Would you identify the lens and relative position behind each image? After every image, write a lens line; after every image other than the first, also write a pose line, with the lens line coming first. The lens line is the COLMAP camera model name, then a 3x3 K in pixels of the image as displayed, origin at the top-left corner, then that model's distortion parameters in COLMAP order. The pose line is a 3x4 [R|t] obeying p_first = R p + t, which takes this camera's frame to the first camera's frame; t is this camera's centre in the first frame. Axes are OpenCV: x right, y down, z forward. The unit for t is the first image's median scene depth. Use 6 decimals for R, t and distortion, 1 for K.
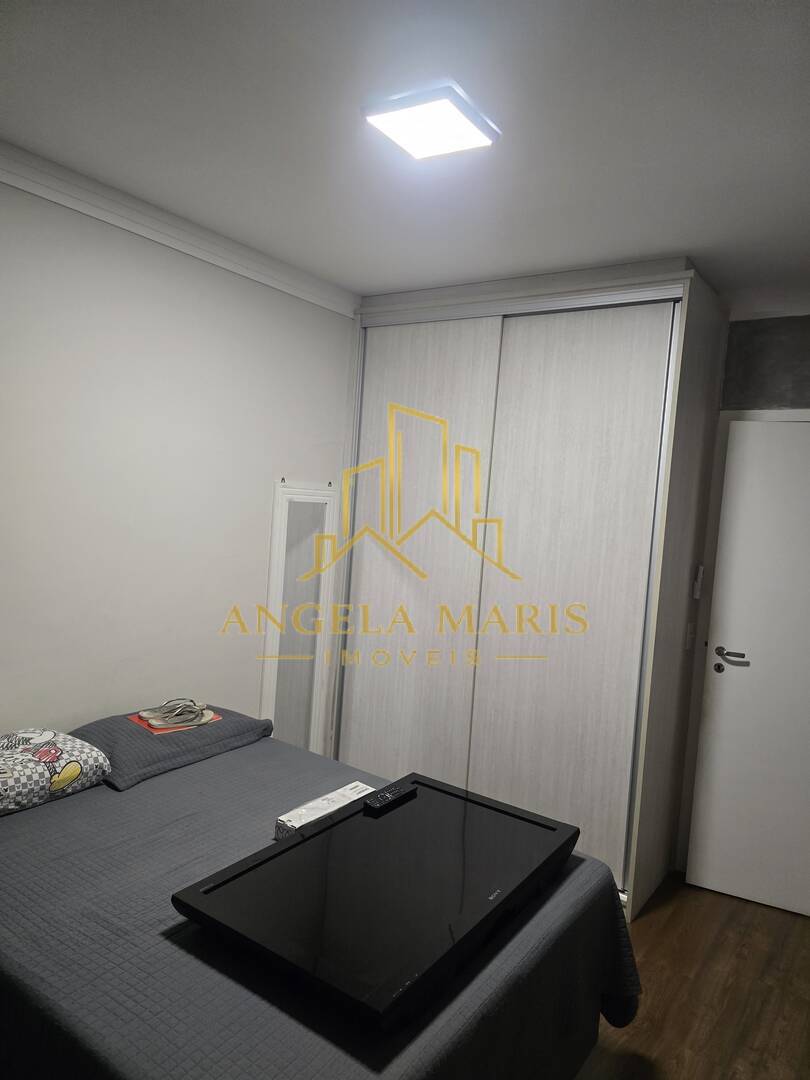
lens RADIAL K [[727.6, 0, 410.7], [0, 727.6, 546.9], [0, 0, 1]] dist [0.049882, -0.043888]
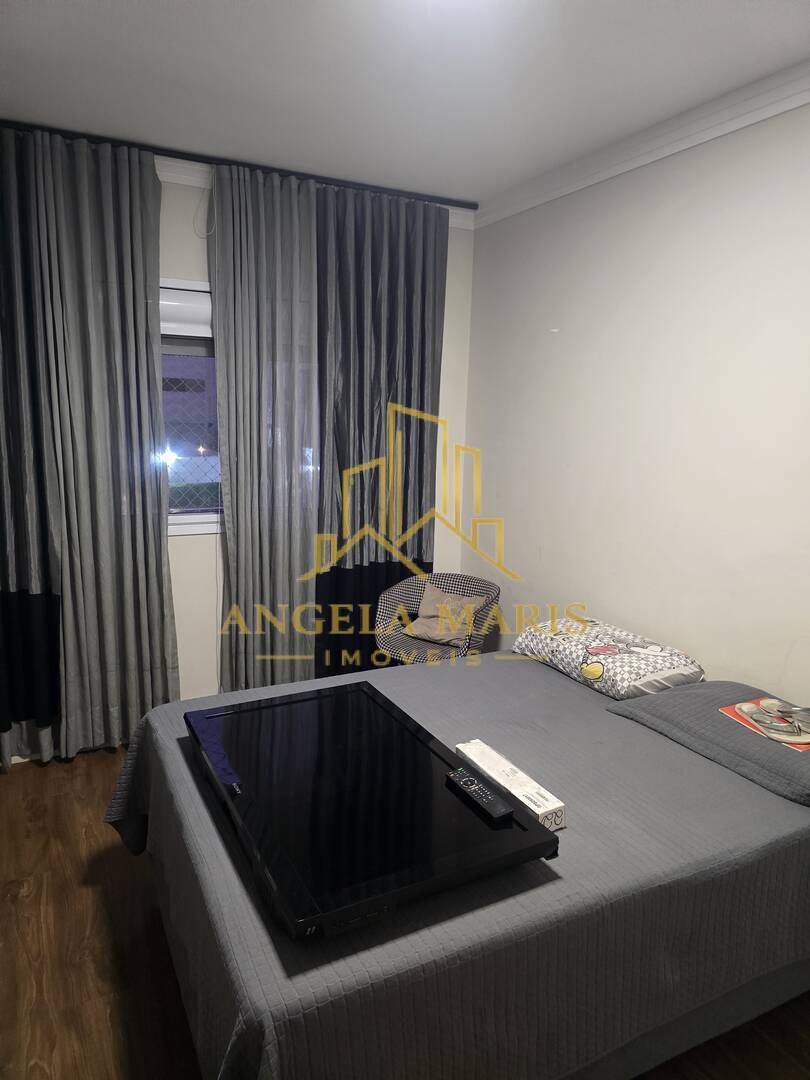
lens RADIAL K [[727.6, 0, 411.2], [0, 727.6, 530.1], [0, 0, 1]] dist [0.049882, -0.043888]
pose [[-0.470813, 0.064004, -0.879908, 0.643184], [-0.119207, 0.983603, 0.135331, -0.027388], [0.874142, 0.168607, -0.455463, 1.198325]]
